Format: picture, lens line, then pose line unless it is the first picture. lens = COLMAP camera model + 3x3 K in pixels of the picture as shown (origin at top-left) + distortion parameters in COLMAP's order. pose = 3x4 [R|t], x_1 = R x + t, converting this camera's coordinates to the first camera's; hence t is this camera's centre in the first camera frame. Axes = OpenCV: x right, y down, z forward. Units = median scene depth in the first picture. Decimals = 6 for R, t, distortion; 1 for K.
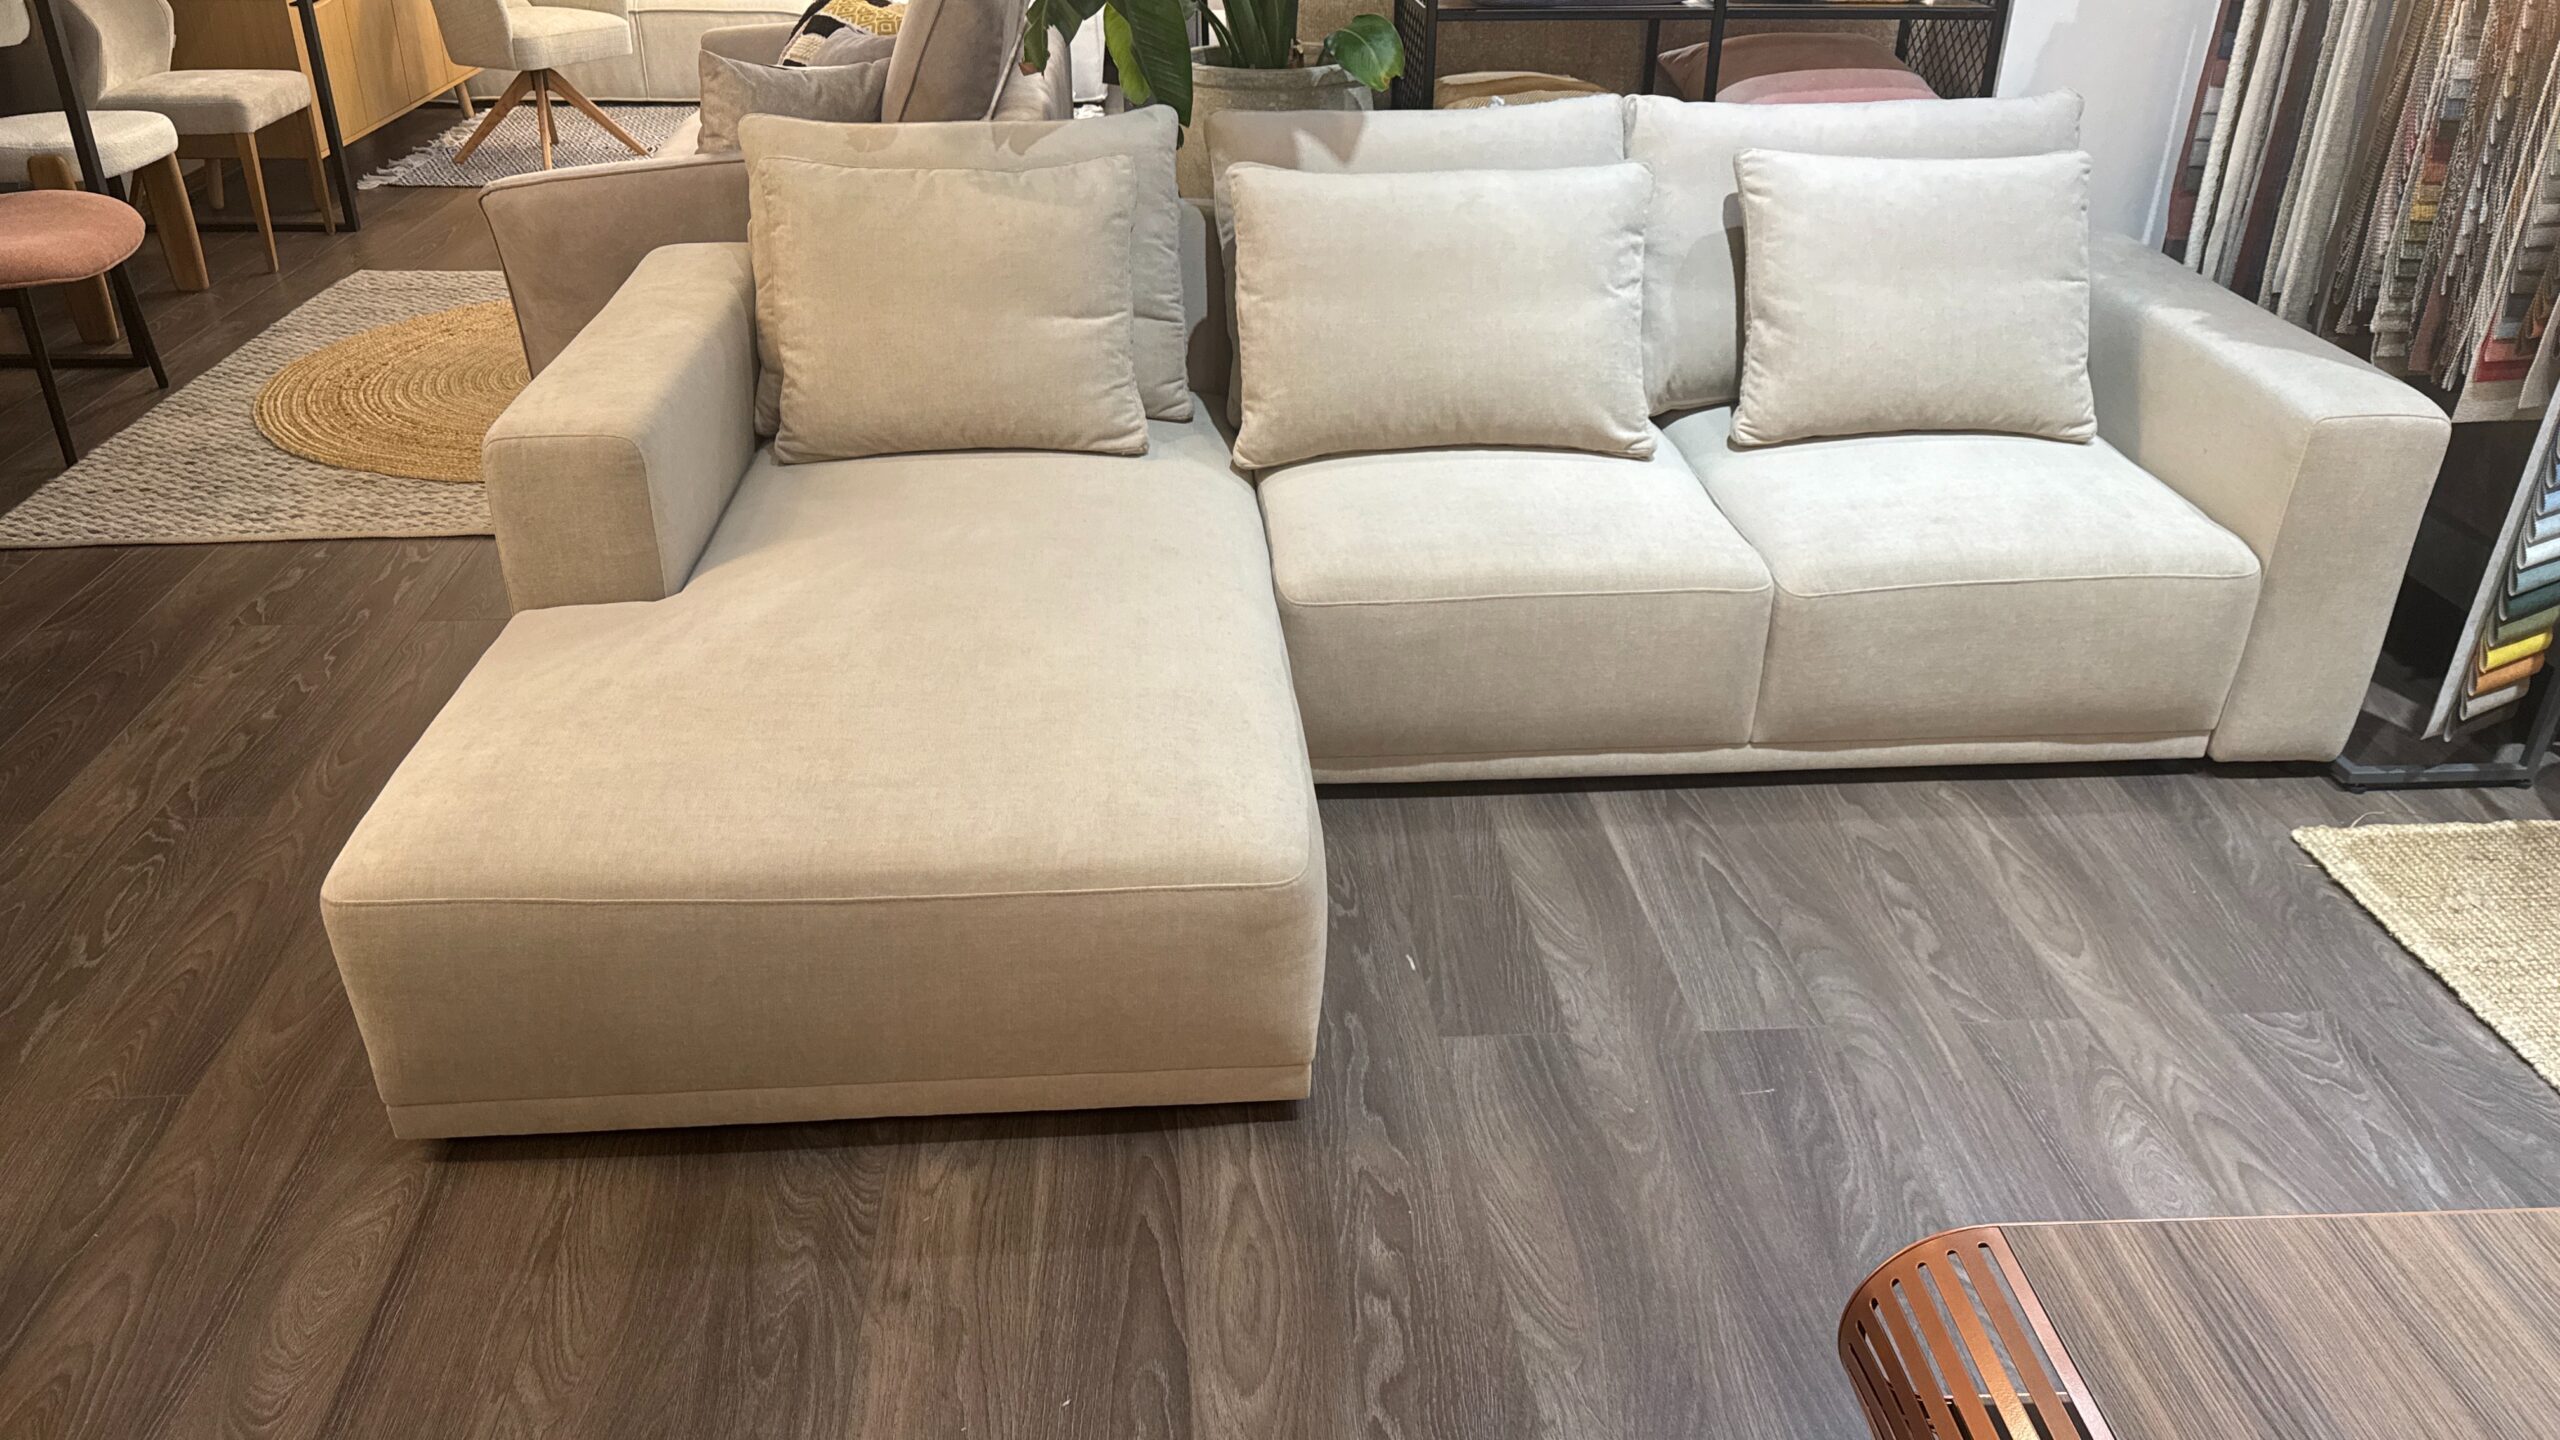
lens RADIAL K [[1799.6, 0, 1287.5], [0, 1799.6, 723.9], [0, 0, 1]] dist [0.035564, -0.037894]
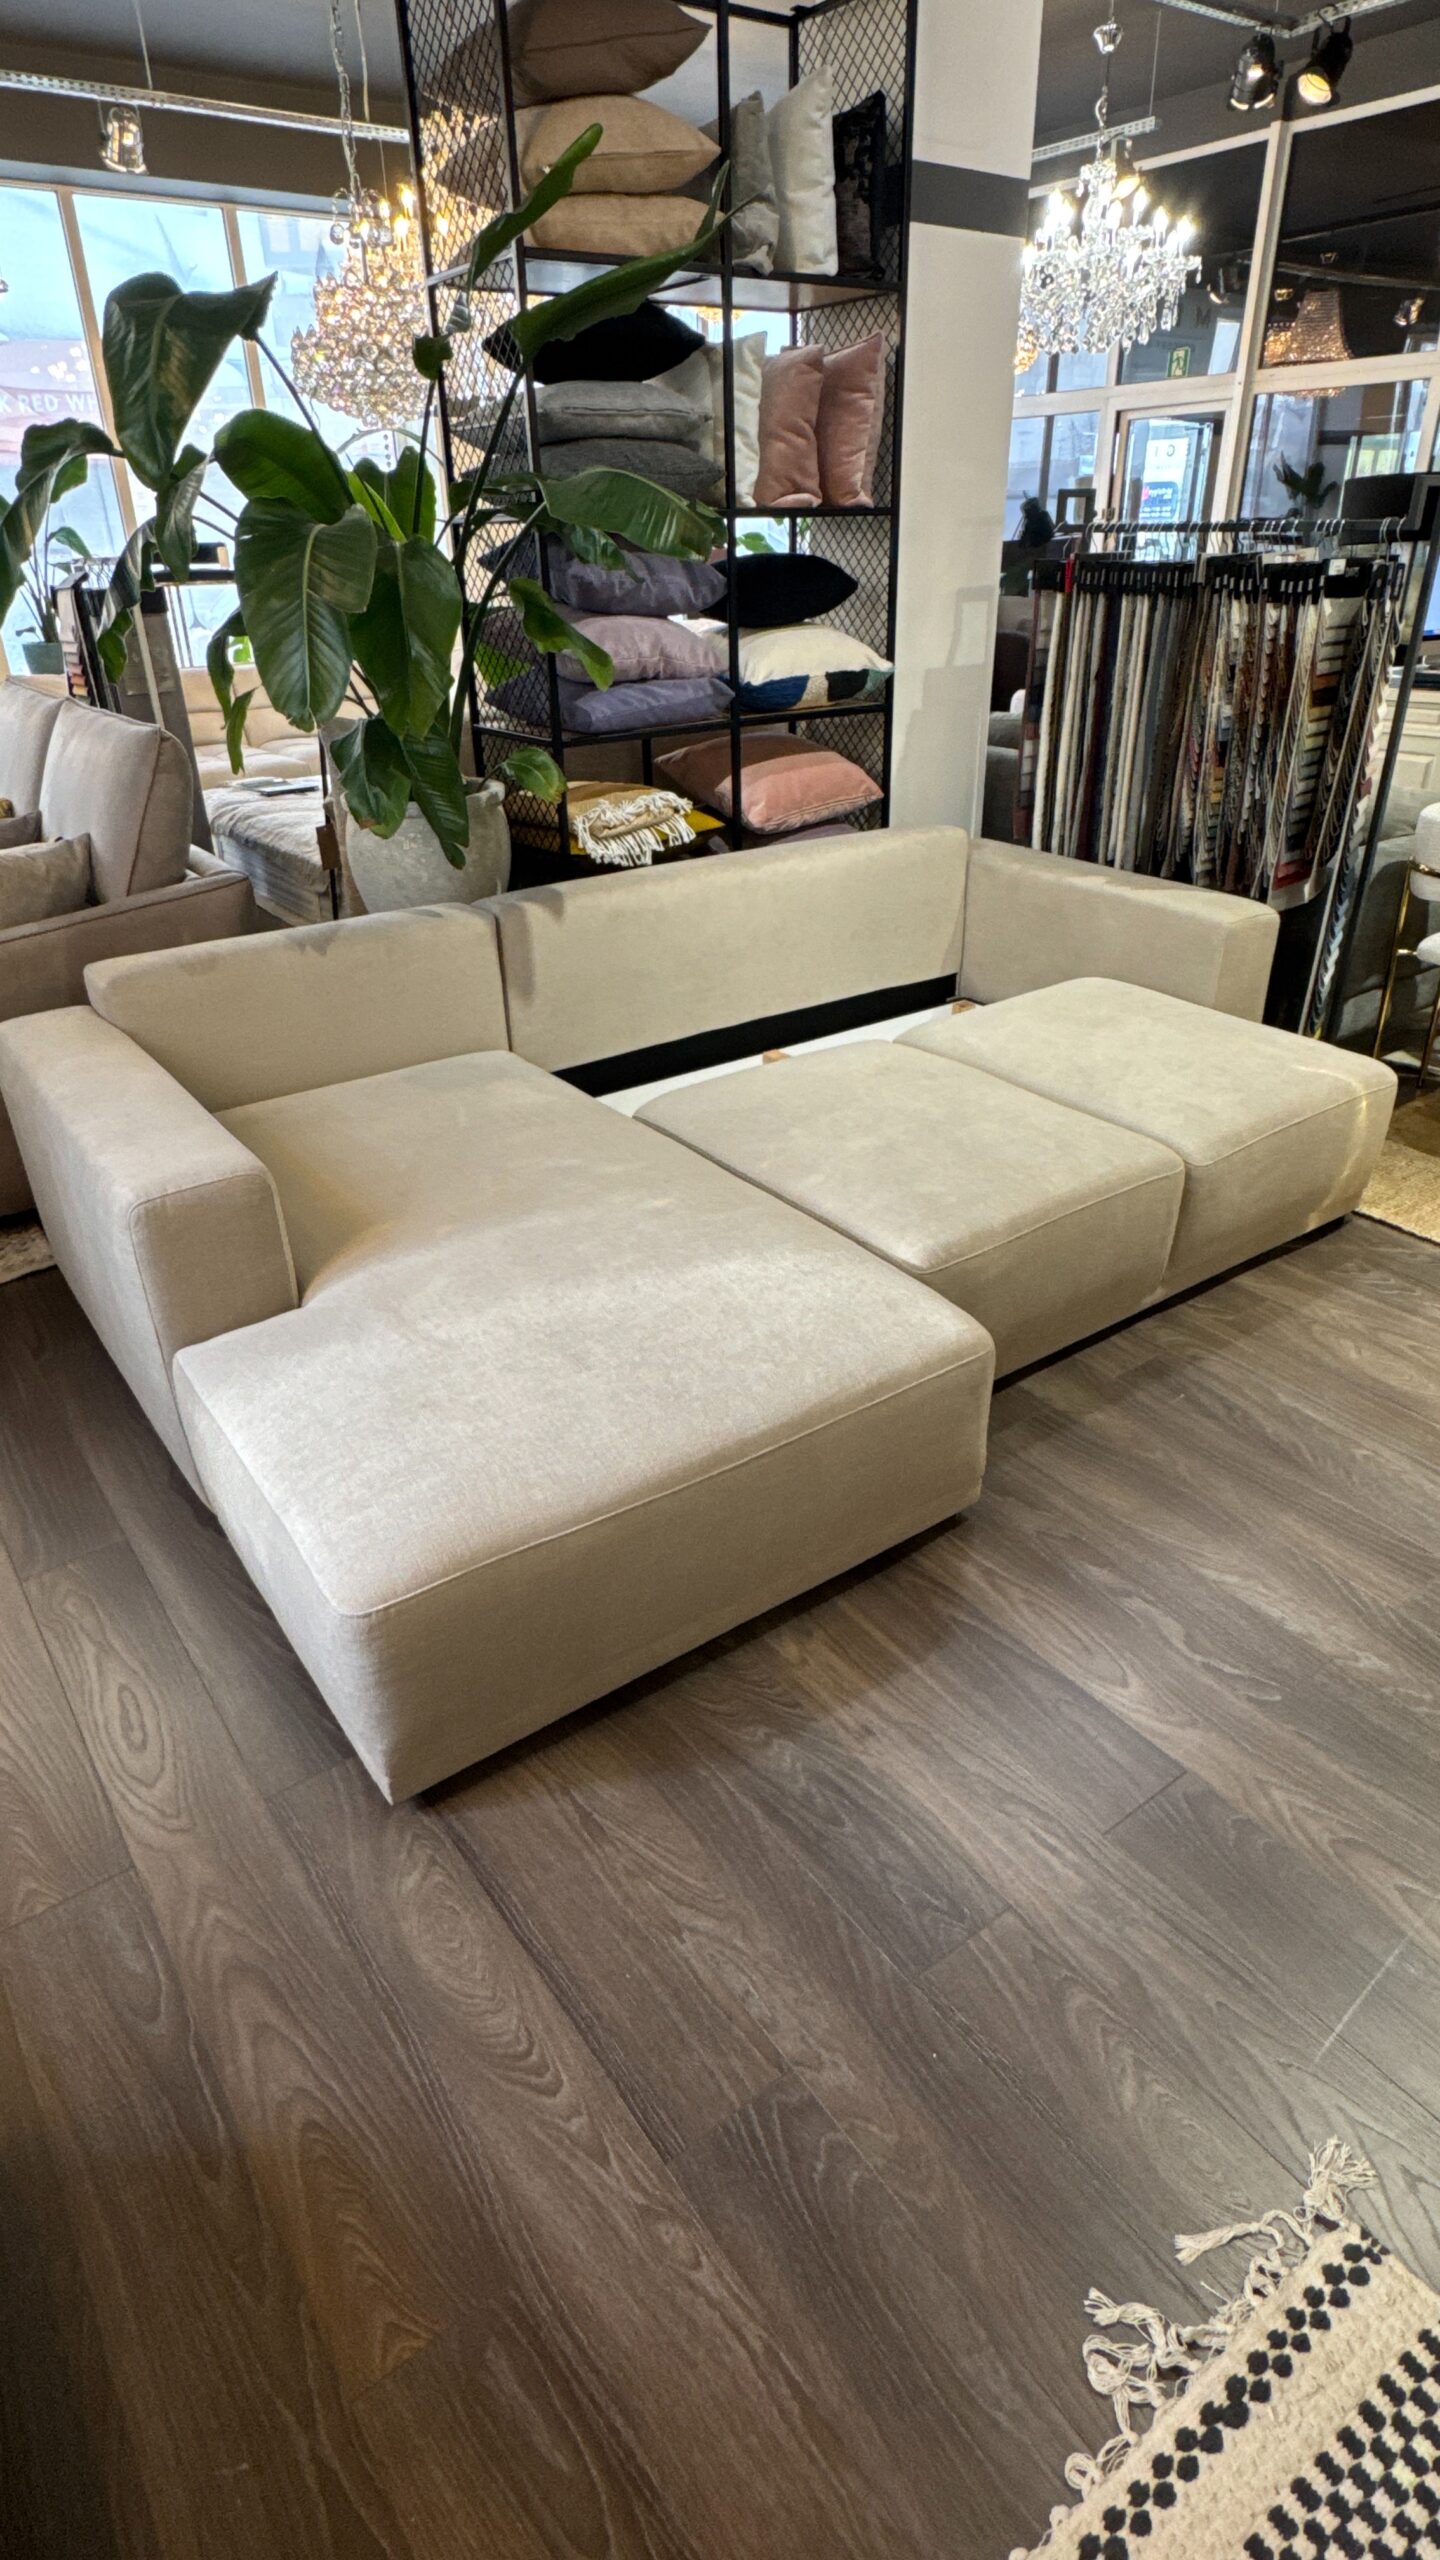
lens RADIAL K [[1332.5, 0, 720.0], [0, 1332.5, 1280.0], [0, 0, 1]] dist [-0.002114, 0.000213]
pose [[0.857615, -0.275015, 0.434585, -0.433076], [0.270509, 0.959898, 0.073618, -0.066774], [-0.437404, 0.054423, 0.897617, 0.111404]]
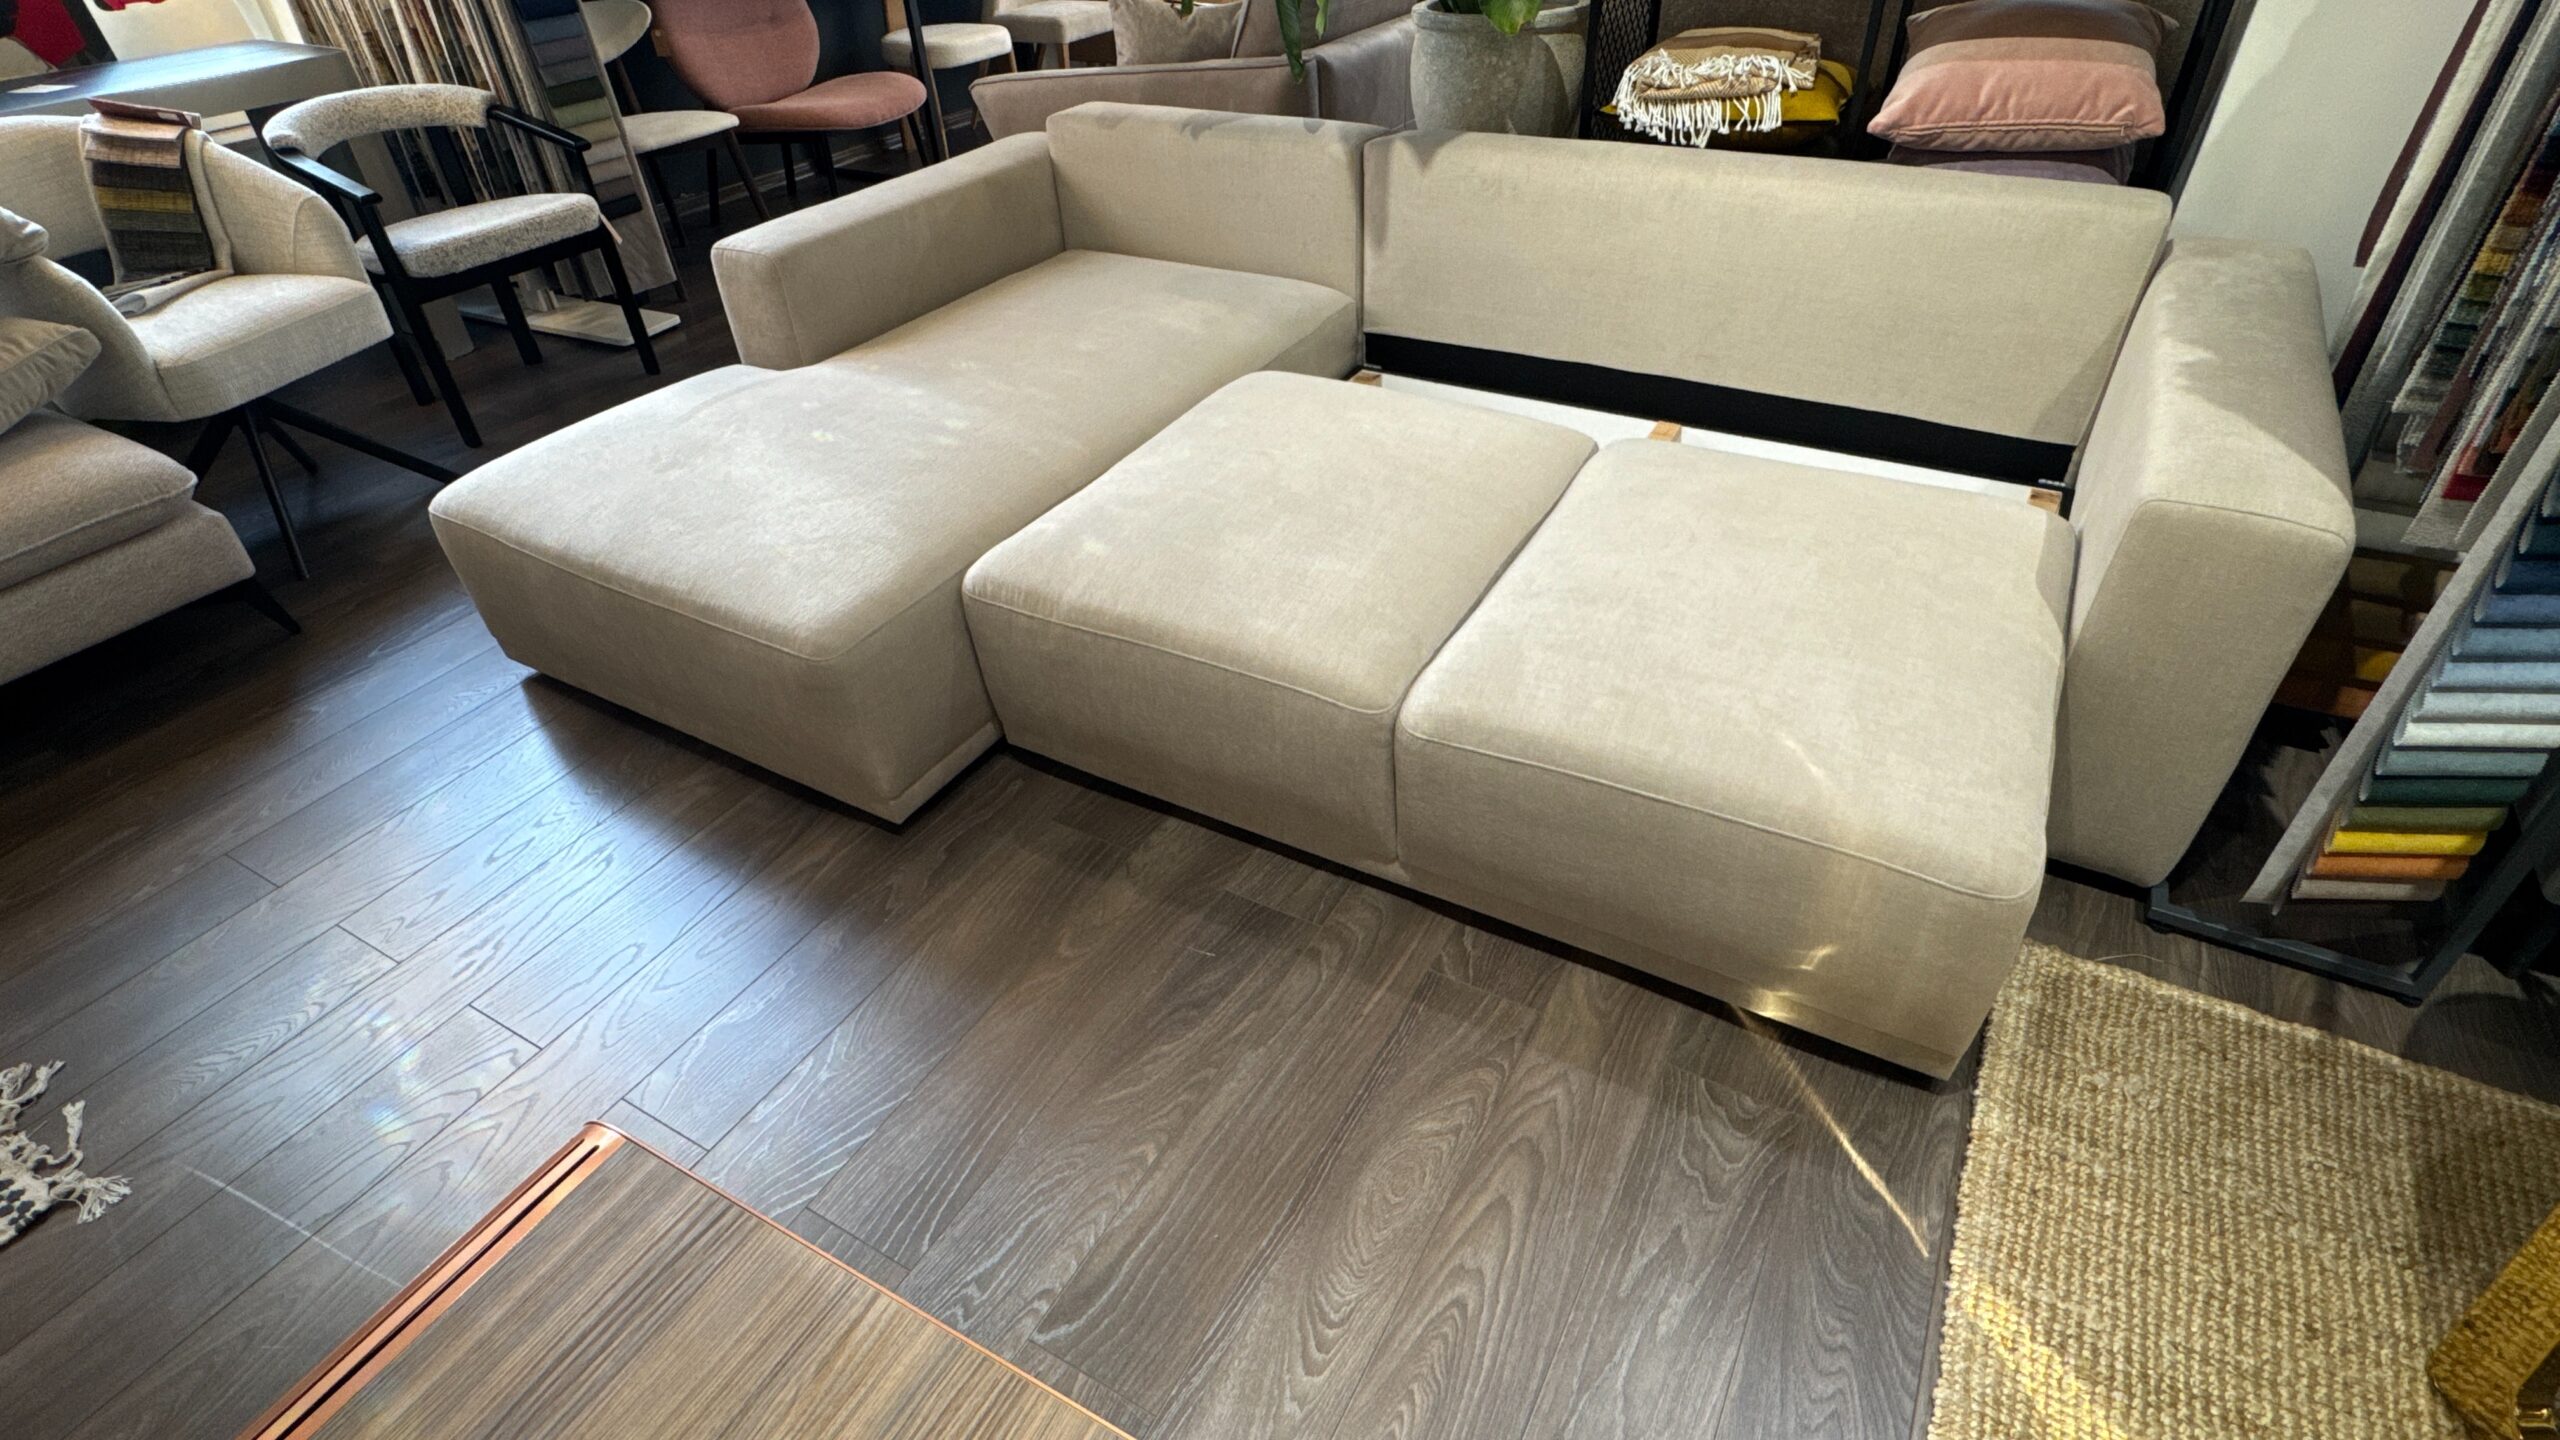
lens RADIAL K [[1227.1, 0, 1292.3], [0, 1227.1, 719.4], [0, 0, 1]] dist [0.004026, 0.000176]
pose [[0.827516, 0.305590, -0.470990, 0.509402], [-0.222848, 0.948760, 0.224040, -0.104491], [0.515321, -0.080437, 0.853214, 0.287621]]
